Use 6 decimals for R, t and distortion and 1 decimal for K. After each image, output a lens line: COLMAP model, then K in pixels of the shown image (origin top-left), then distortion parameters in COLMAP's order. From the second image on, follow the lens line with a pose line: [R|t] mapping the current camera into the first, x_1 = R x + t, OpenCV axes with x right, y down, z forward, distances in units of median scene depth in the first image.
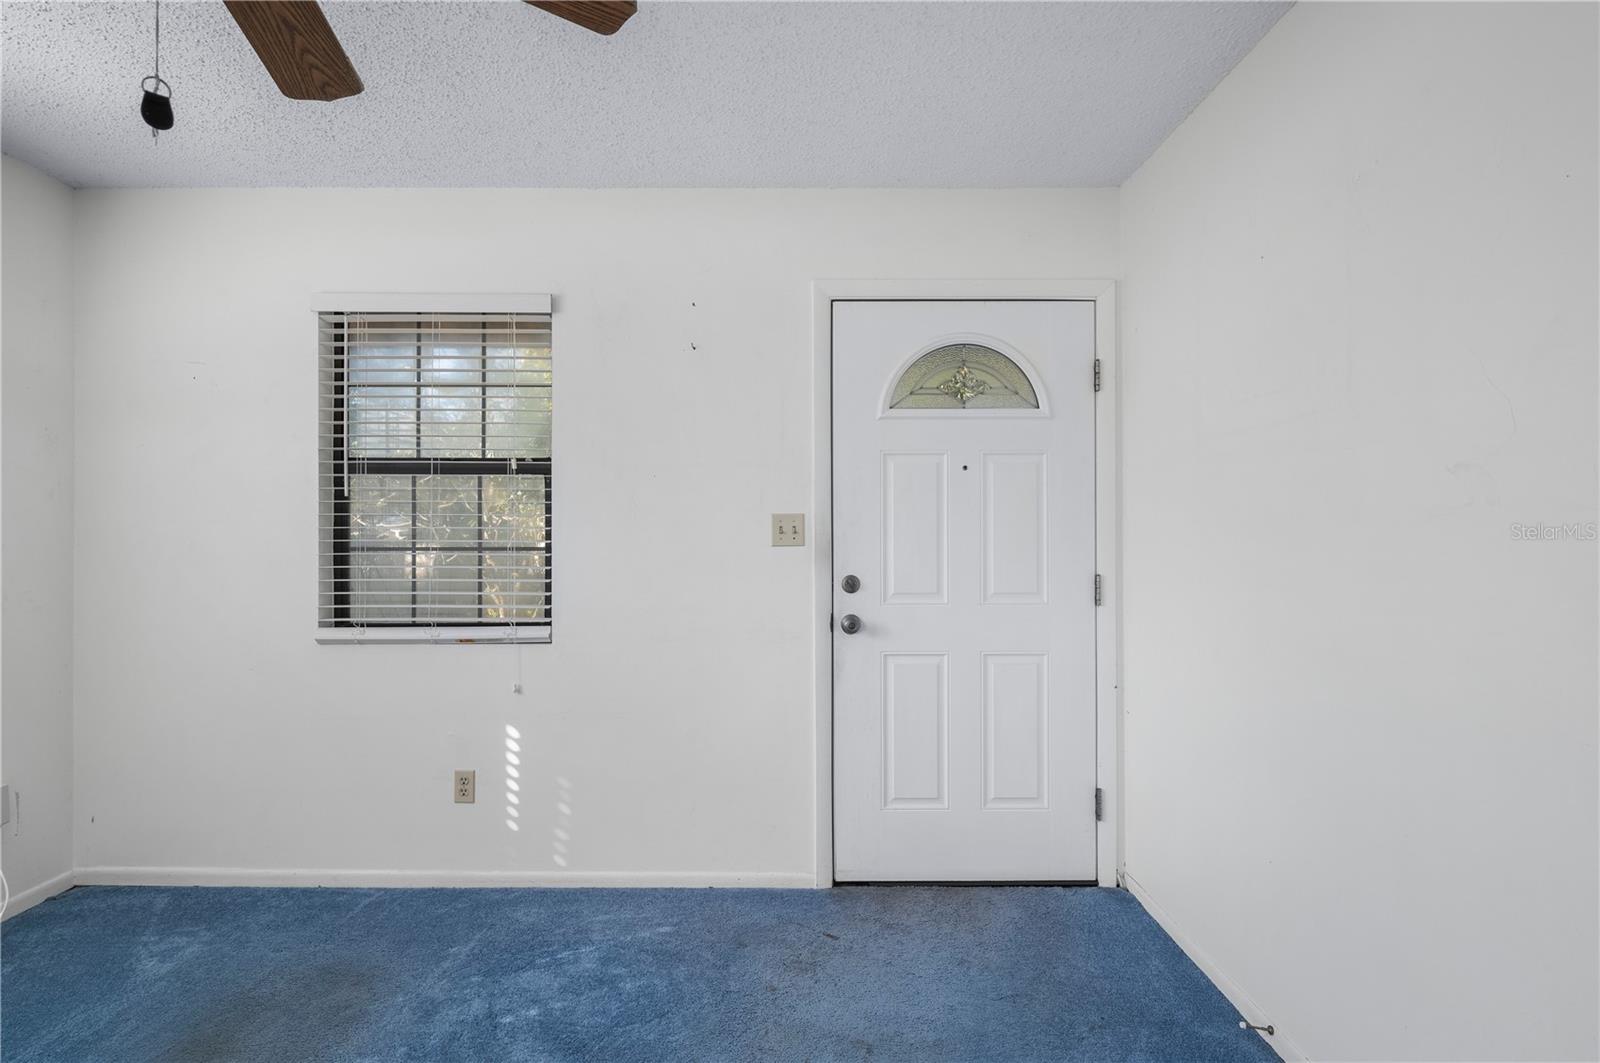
lens RADIAL K [[824.1, 0, 799.5], [0, 824.1, 526.2], [0, 0, 1]] dist [0.014200, -0.000245]
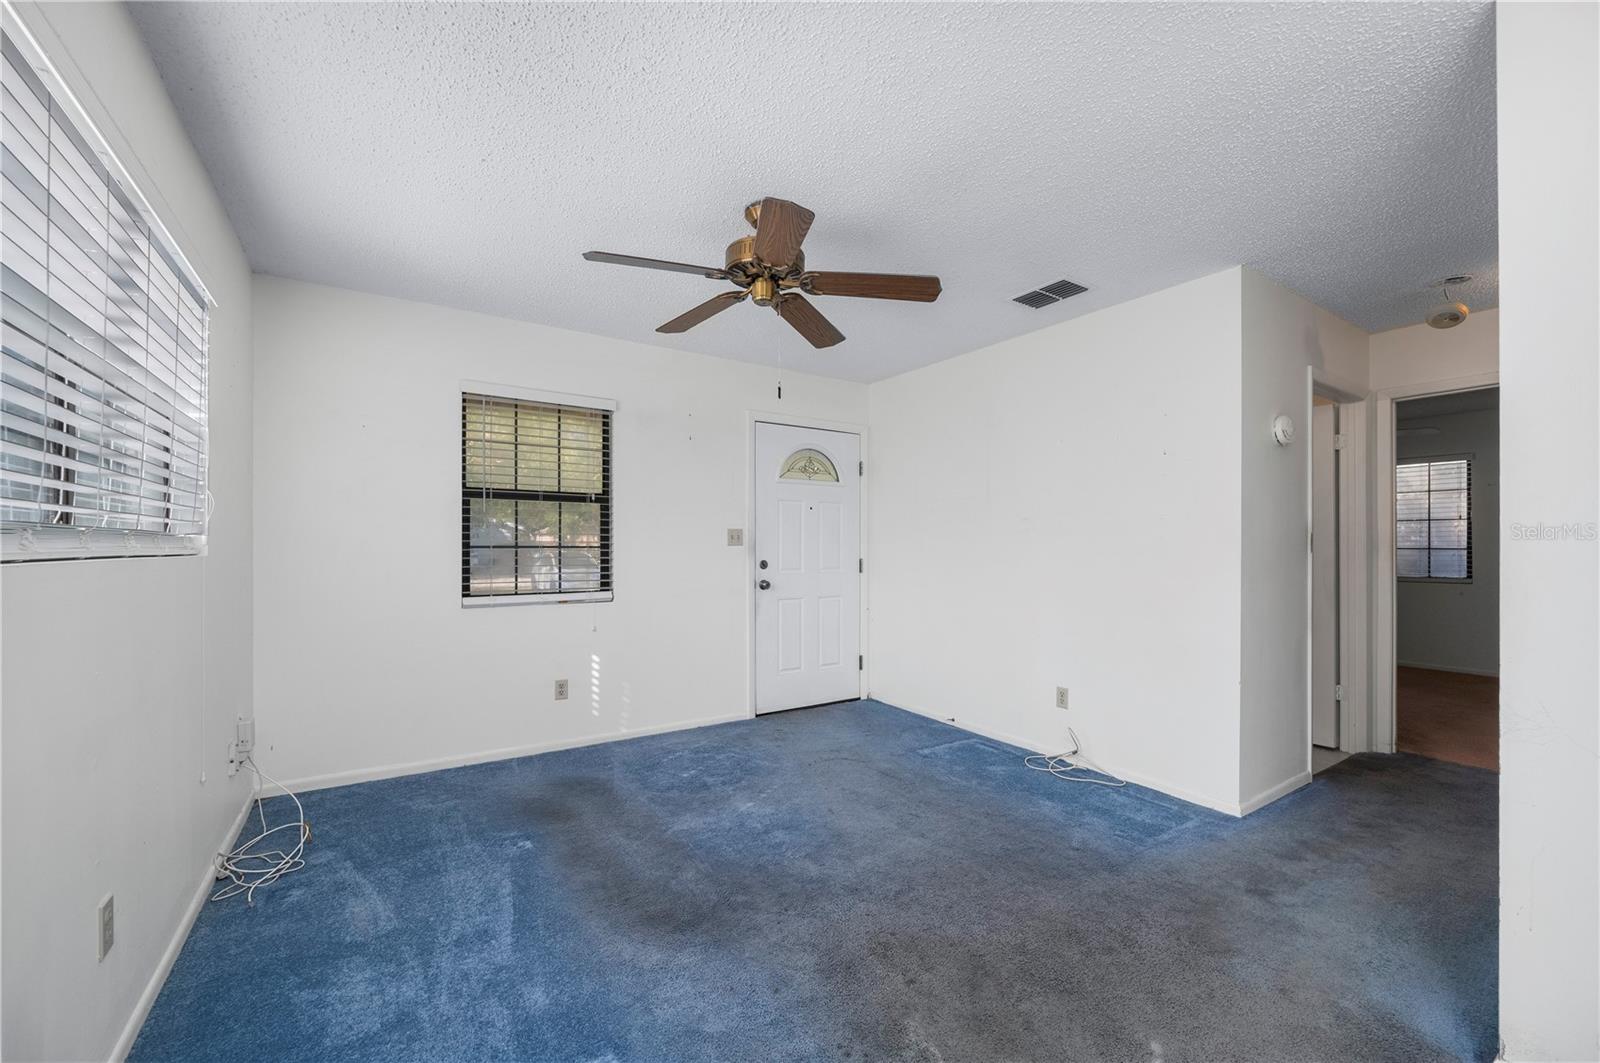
lens RADIAL K [[636.4, 0, 801.1], [0, 636.4, 541.5], [0, 0, 1]] dist [-0.000695, -0.000009]
pose [[0.834548, 0.006732, 0.550894, -0.708201], [-0.002486, 0.999961, -0.008454, 0.027395], [-0.550929, 0.005686, 0.834533, -0.331807]]
